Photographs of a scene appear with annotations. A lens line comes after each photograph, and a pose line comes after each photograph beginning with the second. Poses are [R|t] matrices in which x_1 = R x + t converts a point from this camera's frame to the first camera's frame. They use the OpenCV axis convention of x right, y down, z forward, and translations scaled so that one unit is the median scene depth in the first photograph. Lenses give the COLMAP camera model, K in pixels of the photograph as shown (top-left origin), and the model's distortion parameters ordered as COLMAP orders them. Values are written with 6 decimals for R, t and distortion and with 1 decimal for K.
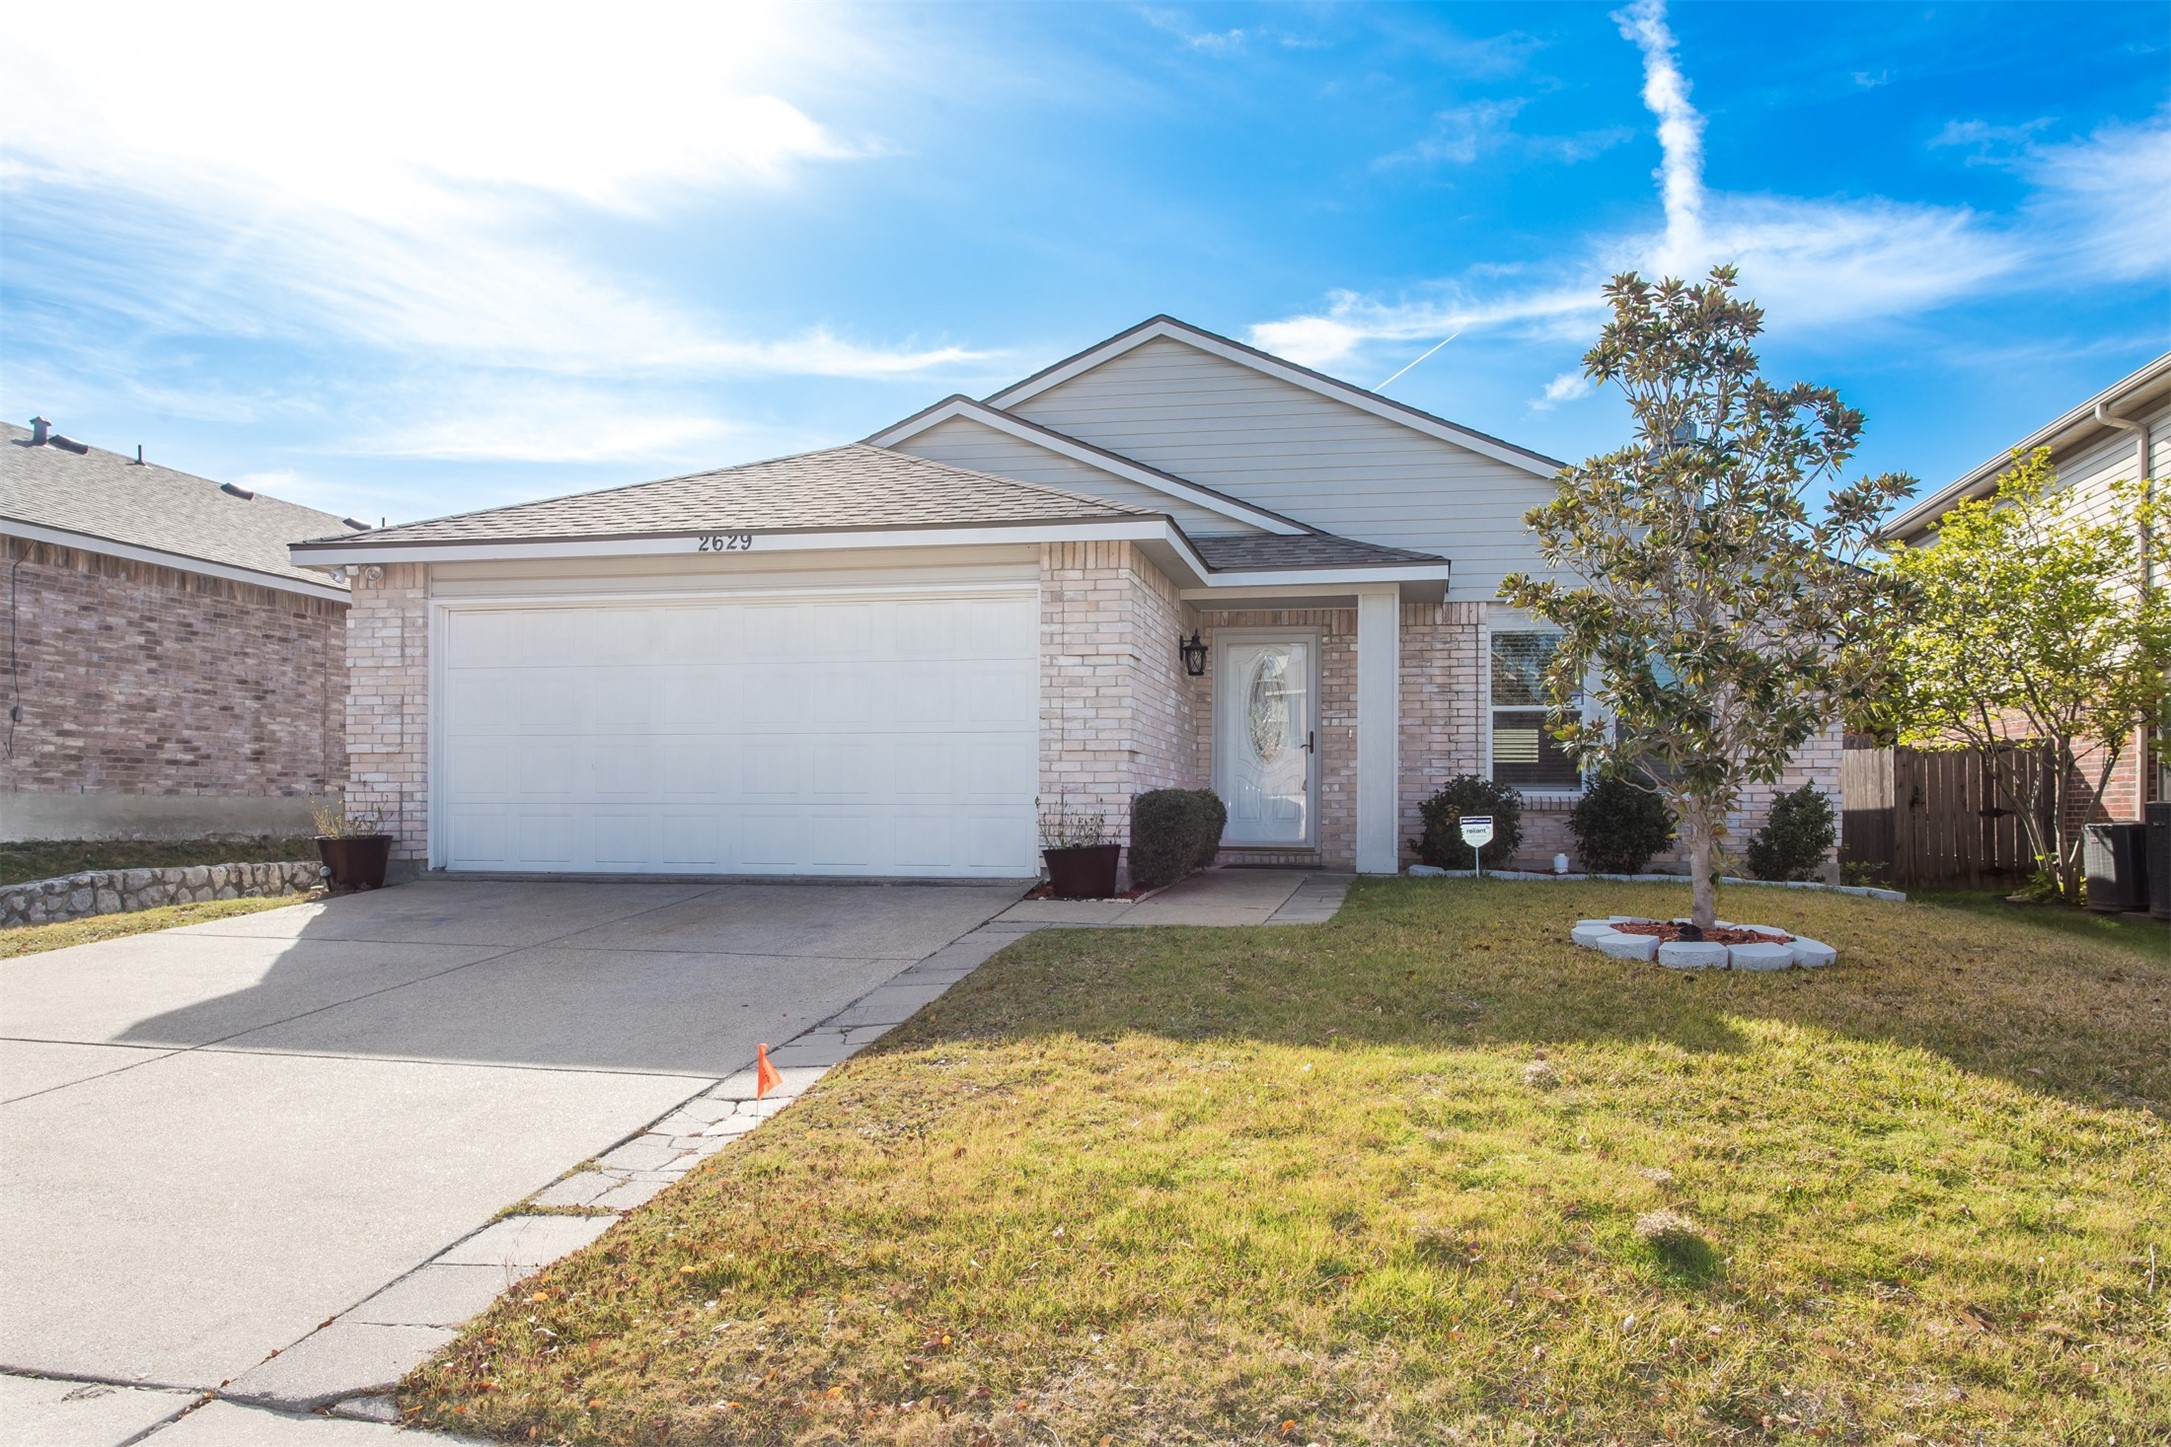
lens RADIAL K [[1549.4, 0, 1075.4], [0, 1549.4, 782.0], [0, 0, 1]] dist [0.007063, -0.002675]
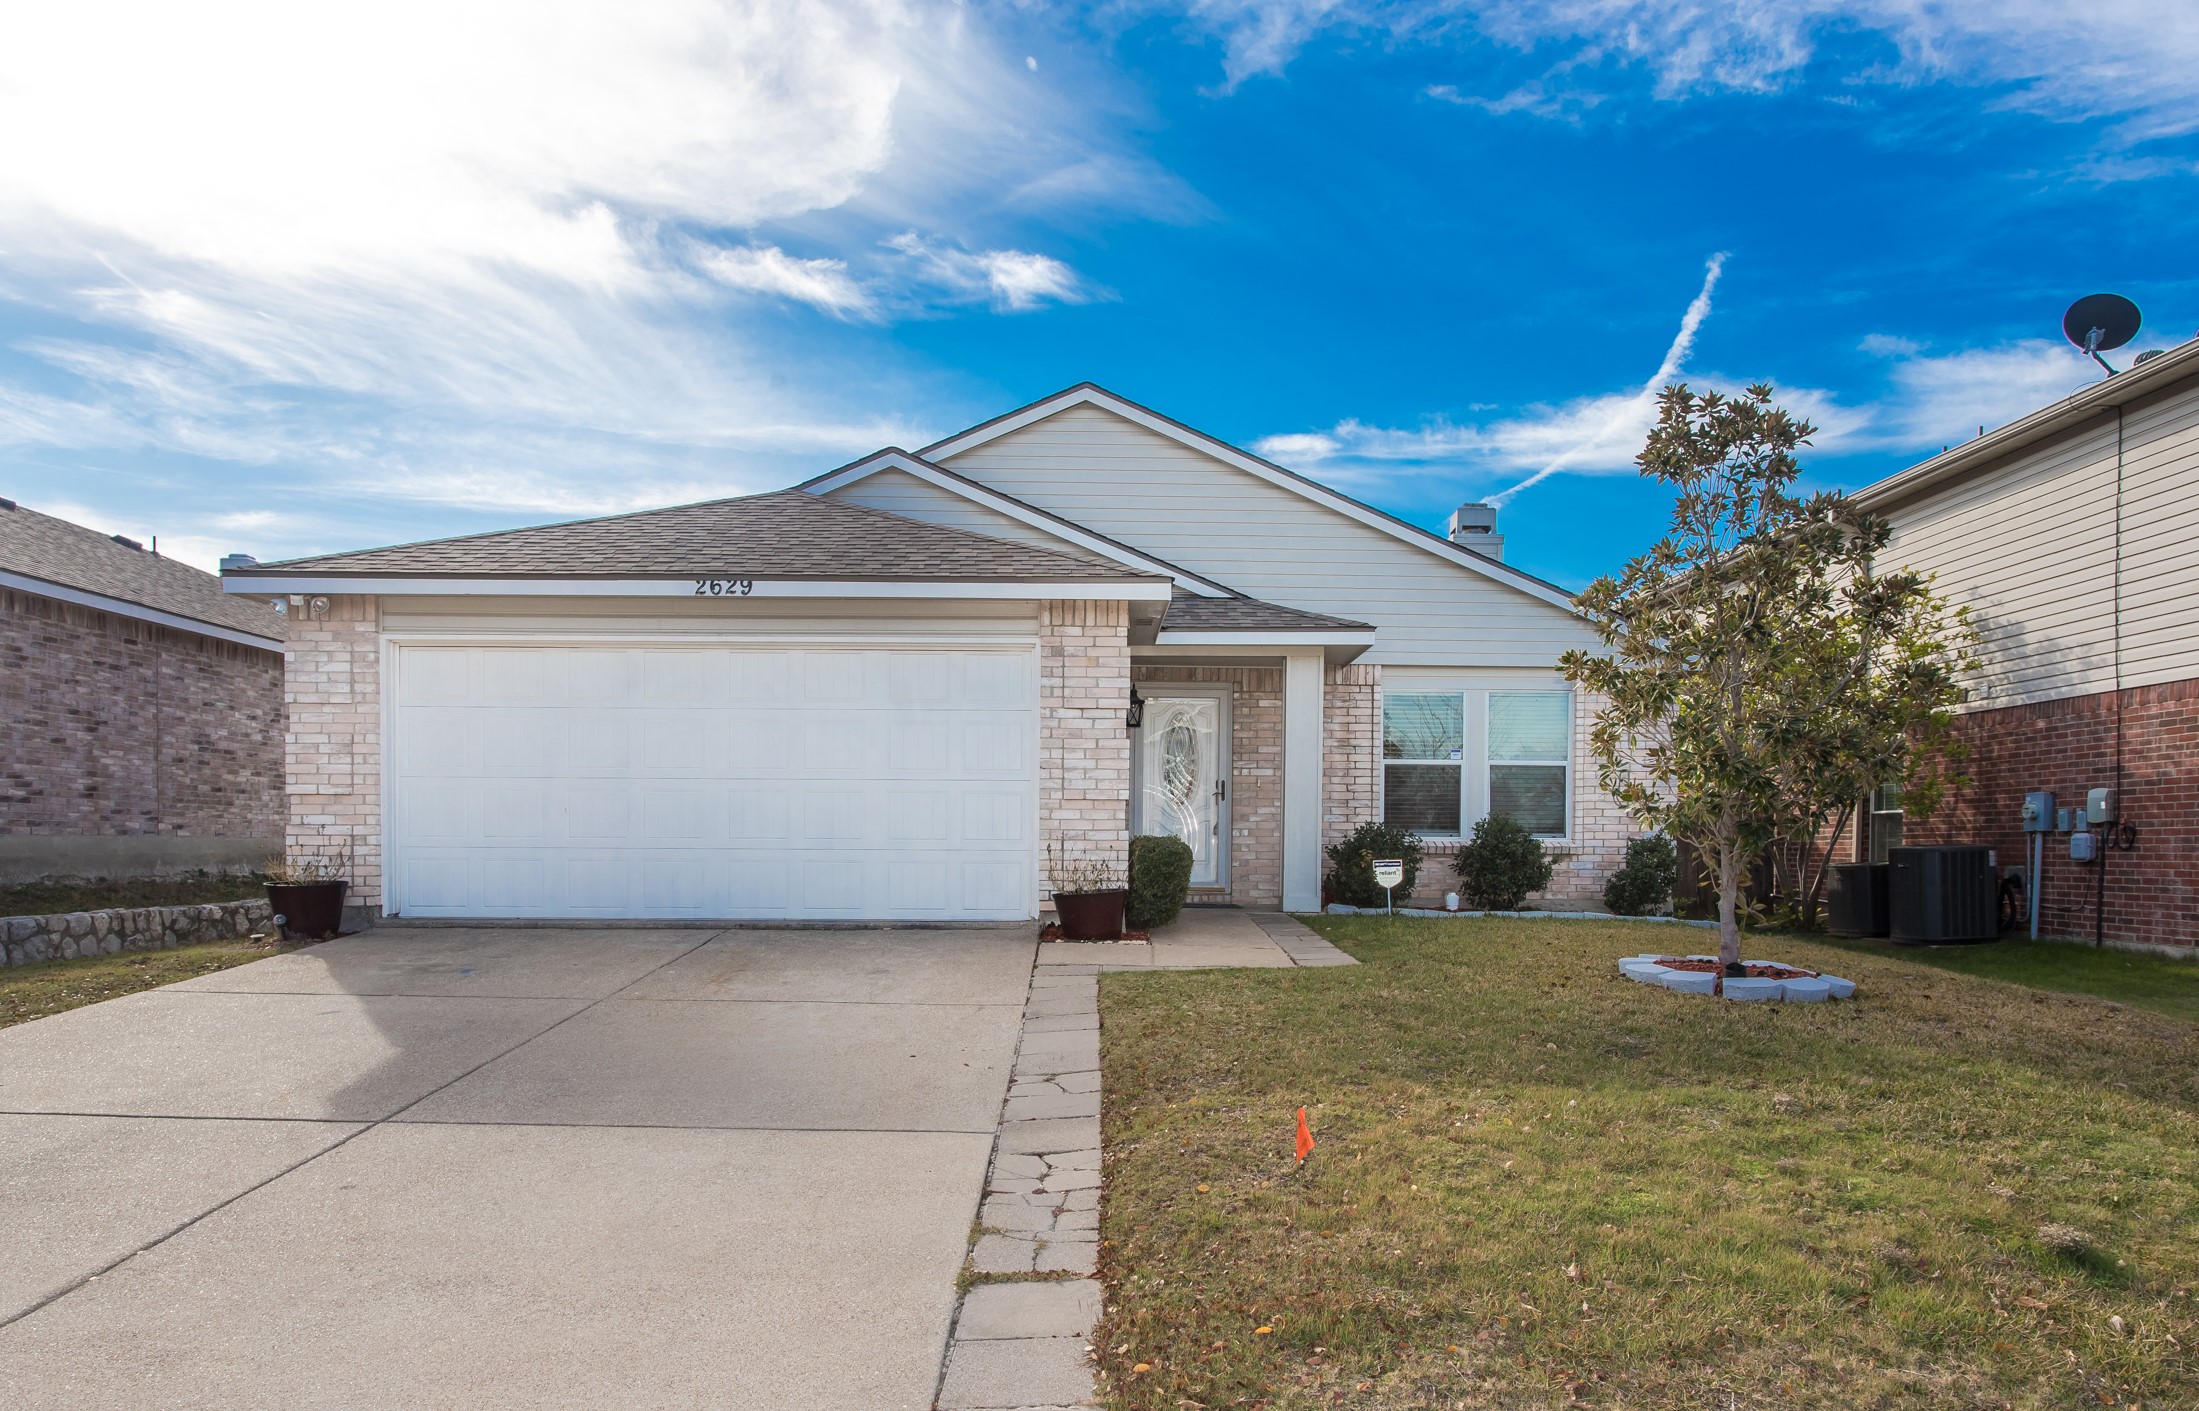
lens RADIAL K [[1453.4, 0, 1092.6], [0, 1453.4, 866.0], [0, 0, 1]] dist [-0.003106, 0.005334]
pose [[0.978077, -0.001022, 0.208243, -0.173912], [-0.006065, 0.999424, 0.033393, -0.007306], [-0.208157, -0.033924, 0.977507, 0.029988]]
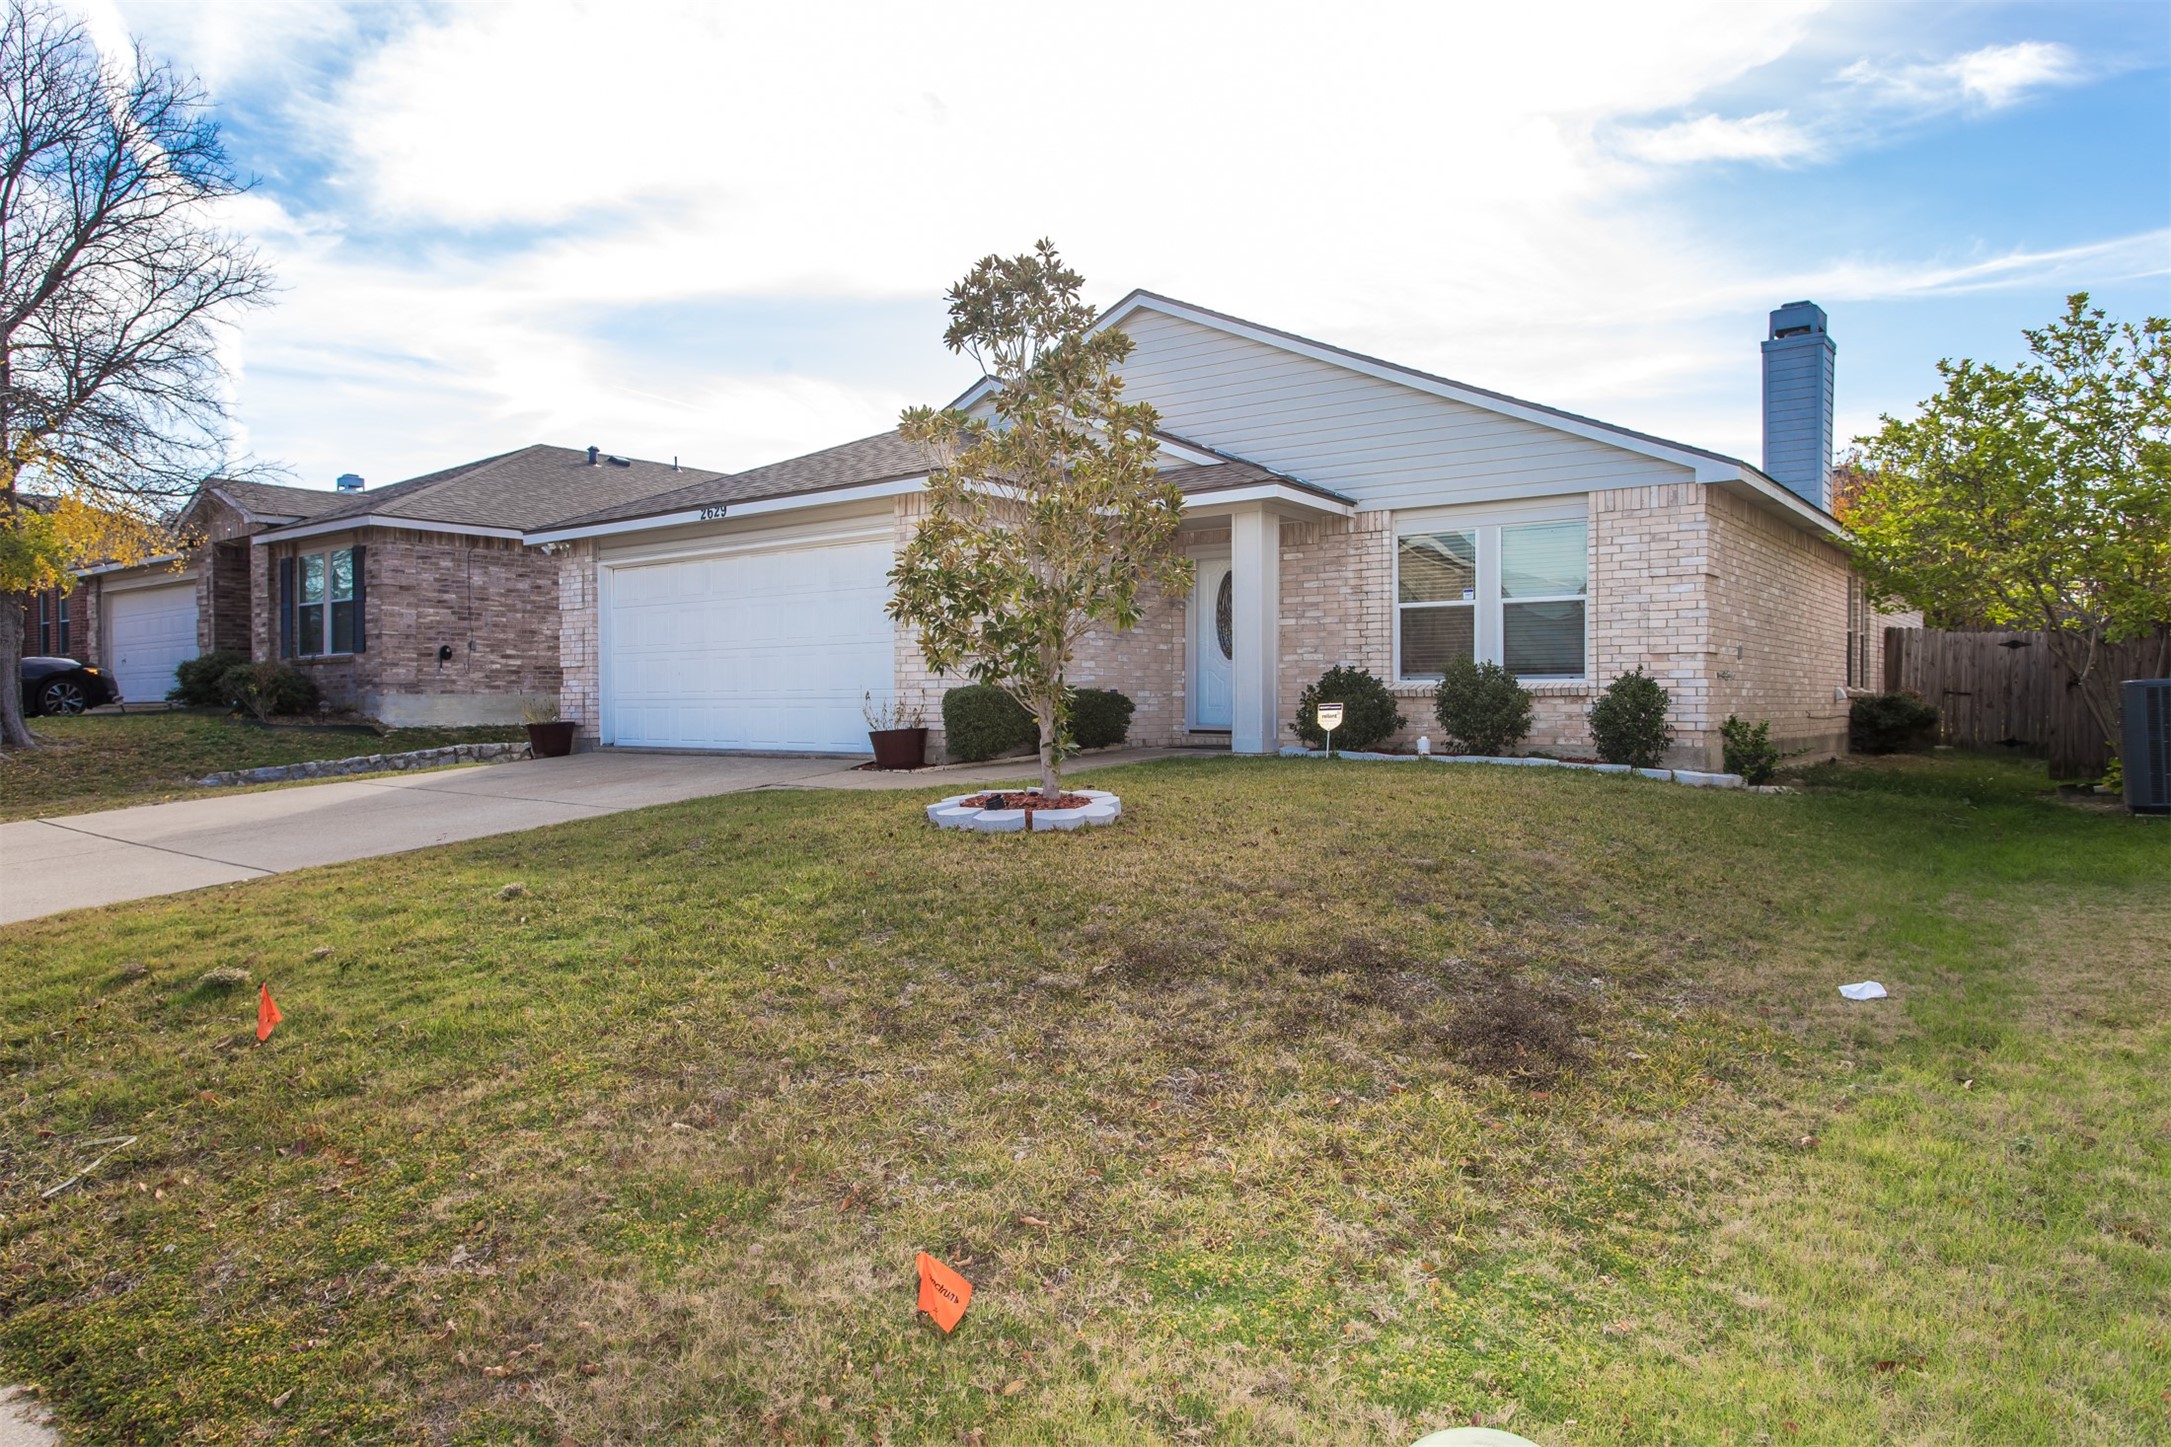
lens RADIAL K [[1320.0, 0, 1082.9], [0, 1320.0, 717.2], [0, 0, 1]] dist [-0.006226, 0.002816]
pose [[0.906002, -0.003222, -0.423261, 0.533910], [0.016733, 0.999462, 0.028207, 0.002186], [0.422942, -0.032638, 0.905569, 0.052529]]
